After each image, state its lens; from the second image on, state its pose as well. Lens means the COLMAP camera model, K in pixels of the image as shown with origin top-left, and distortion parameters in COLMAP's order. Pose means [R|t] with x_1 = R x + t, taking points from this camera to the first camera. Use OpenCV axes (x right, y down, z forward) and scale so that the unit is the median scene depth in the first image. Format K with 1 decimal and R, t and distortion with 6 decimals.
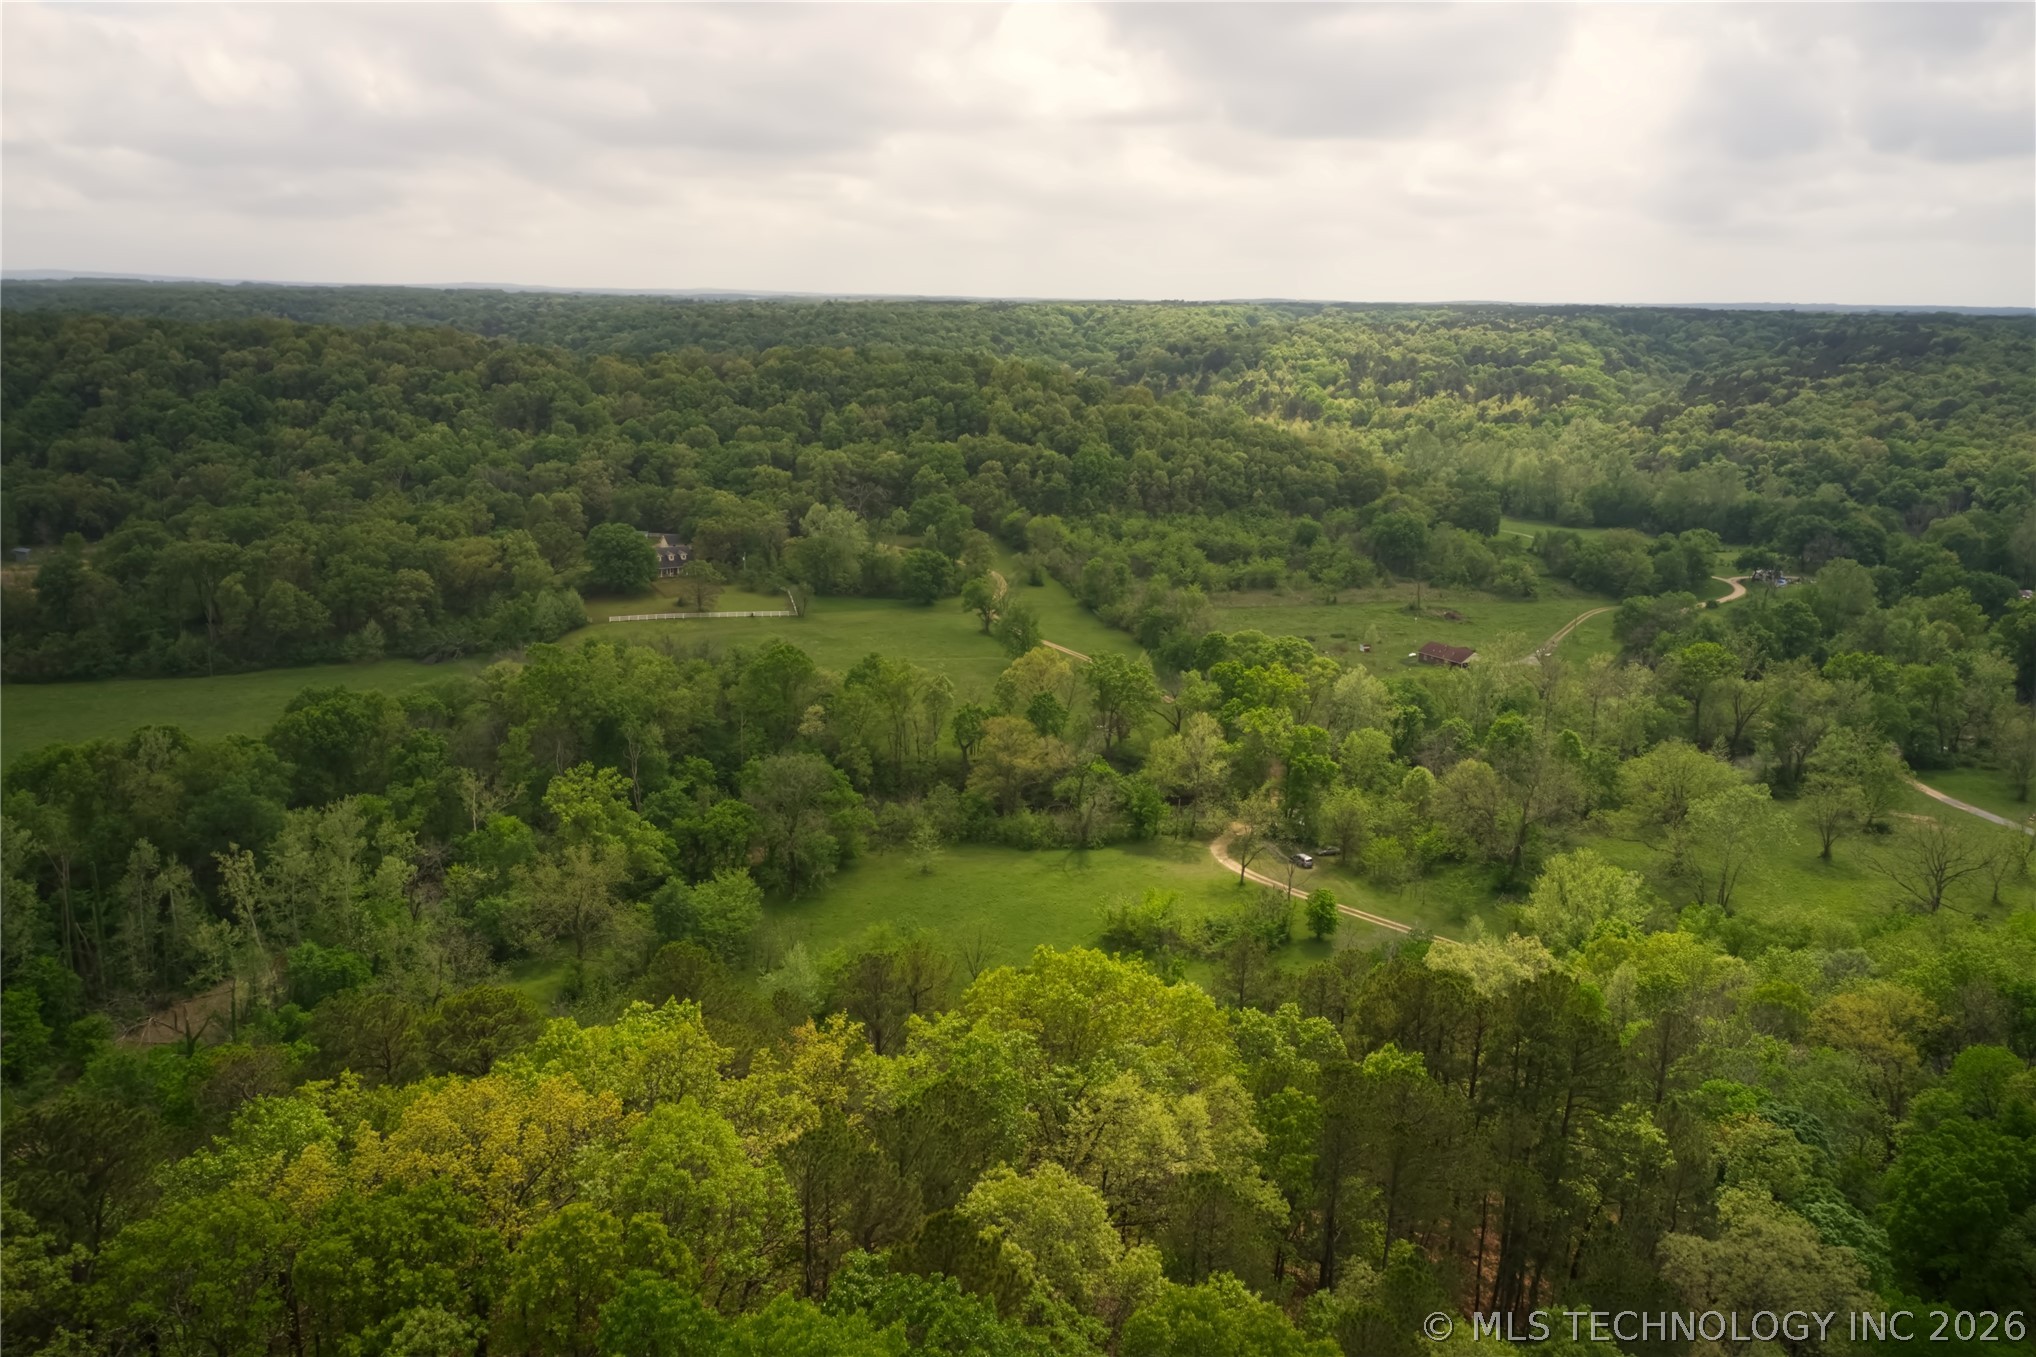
lens RADIAL K [[1584.3, 0, 1023.3], [0, 1584.3, 681.5], [0, 0, 1]] dist [0.007631, 0.006486]
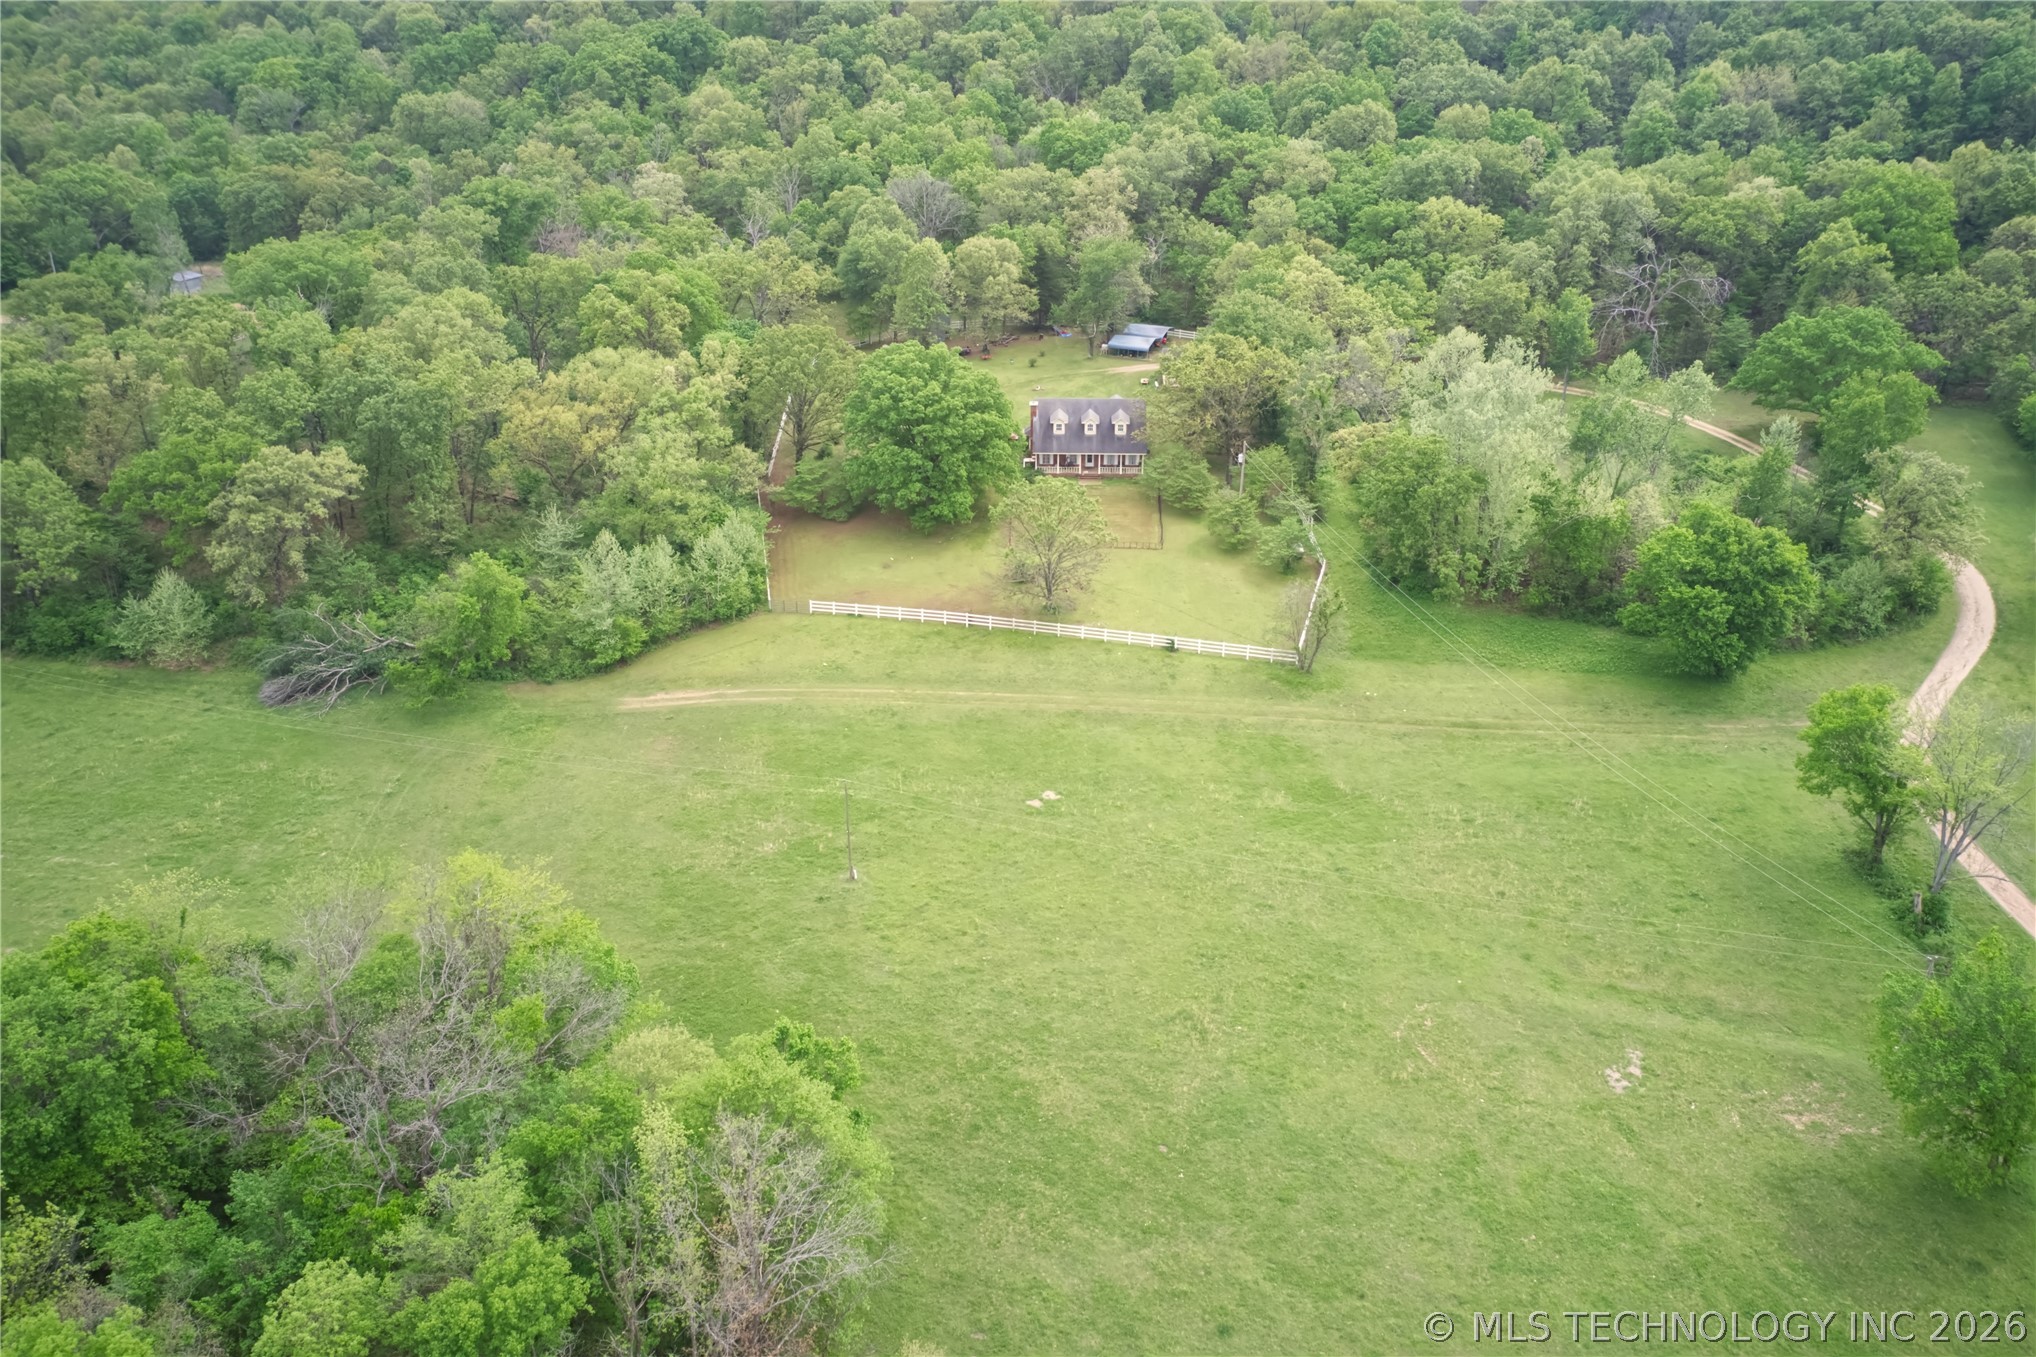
lens RADIAL K [[1588.5, 0, 1021.1], [0, 1588.5, 674.2], [0, 0, 1]] dist [0.017932, -0.018859]
pose [[0.845313, 0.208765, -0.491796, -0.014085], [-0.114126, 0.969808, 0.215516, -0.086009], [0.521940, -0.126052, 0.843617, 0.520521]]
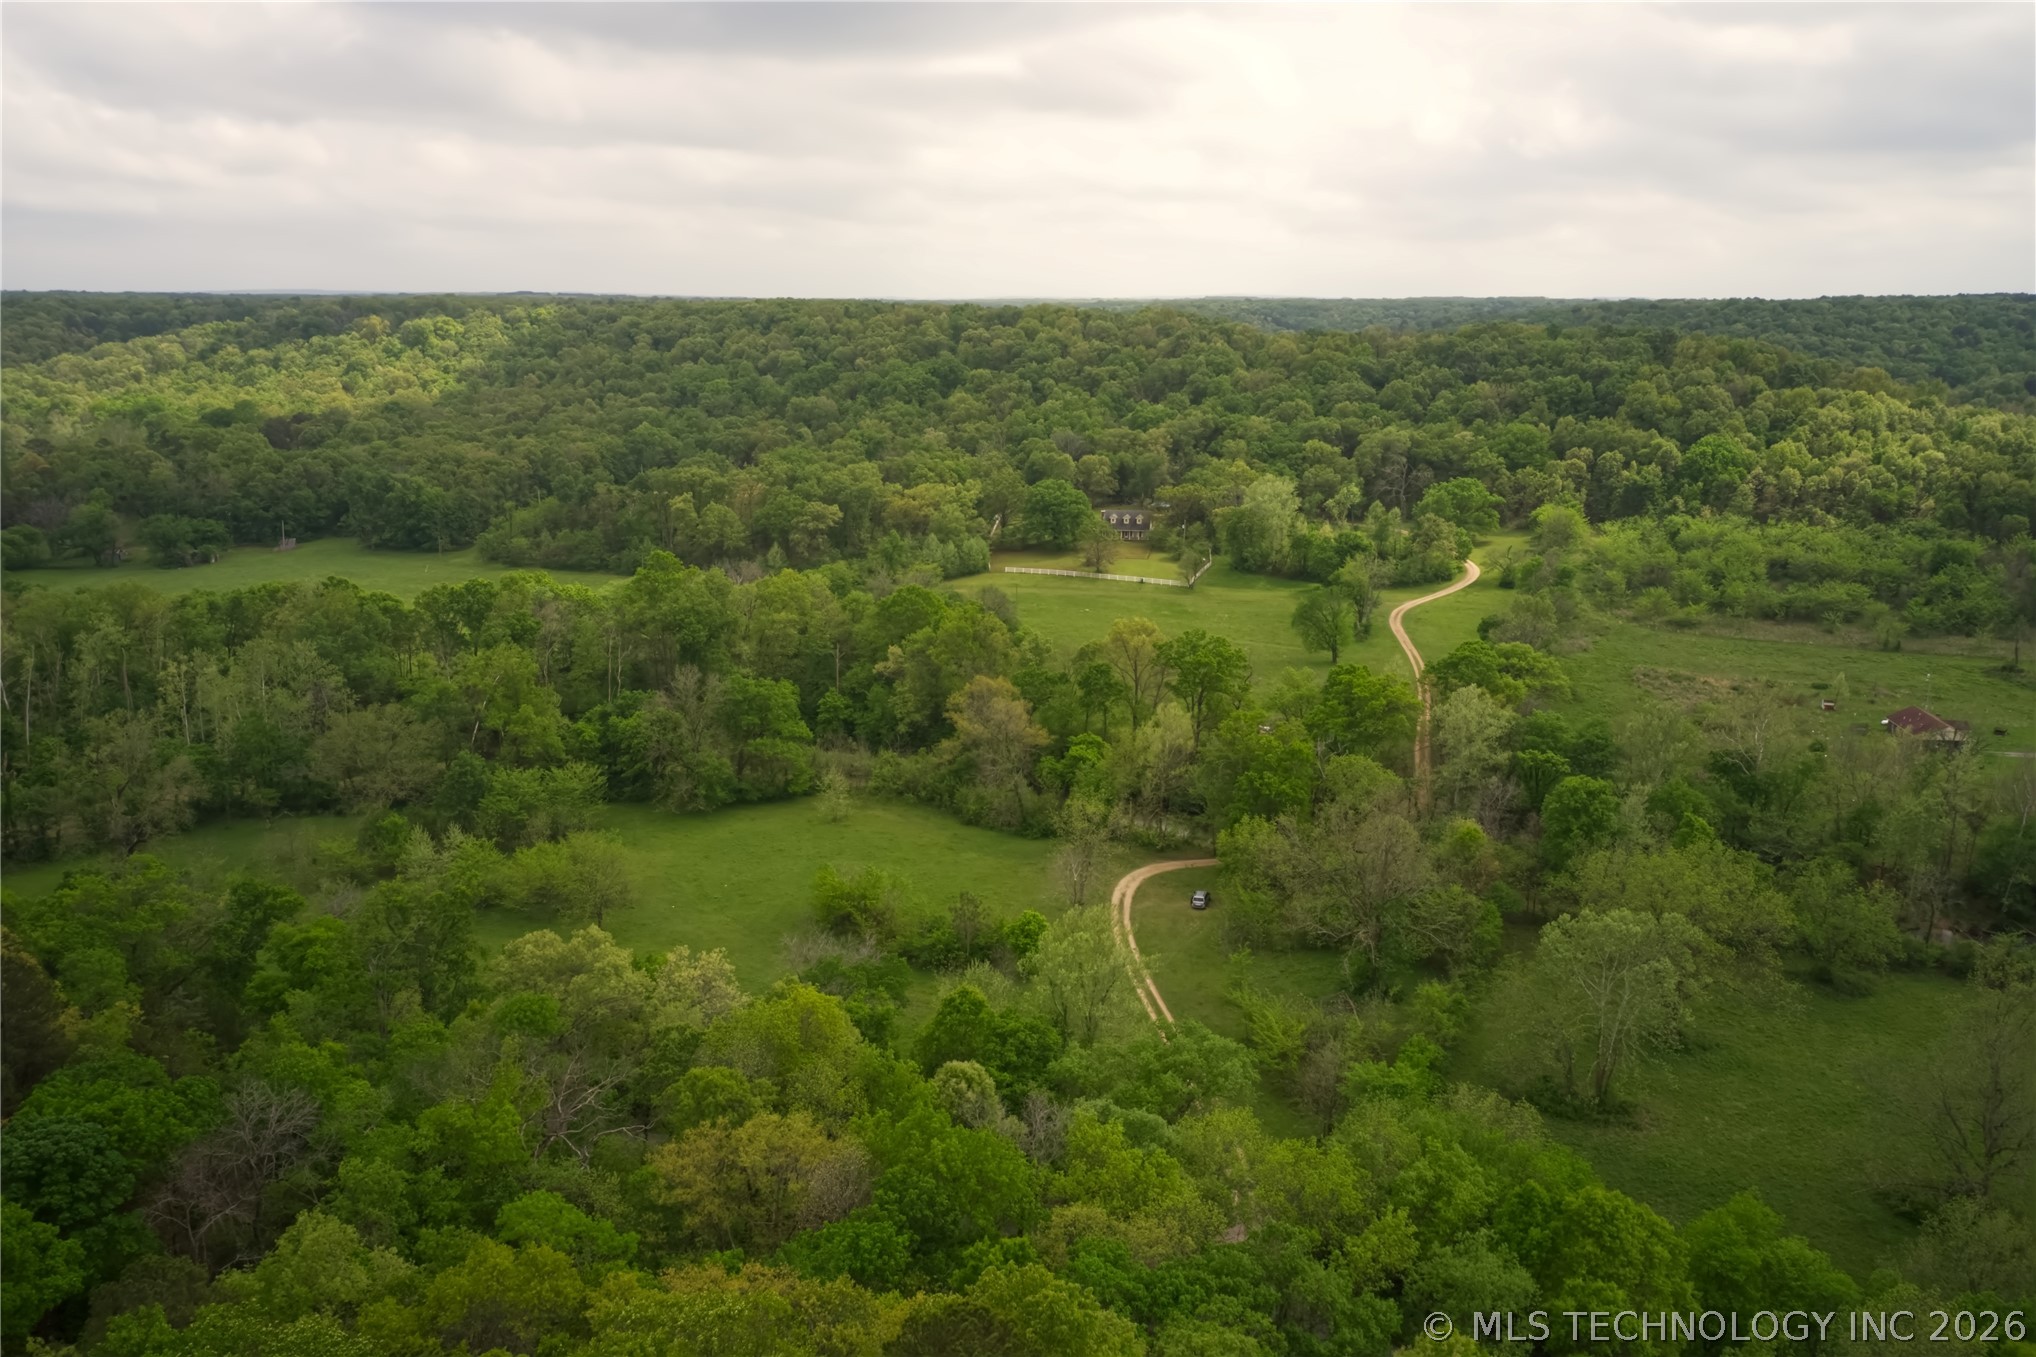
lens RADIAL K [[1584.3, 0, 1023.3], [0, 1584.3, 681.5], [0, 0, 1]] dist [0.007631, 0.006486]
pose [[0.778144, 0.131969, -0.614066, 0.287350], [-0.138277, 0.989685, 0.037468, -0.005969], [0.612676, 0.055756, 0.788365, 0.157386]]
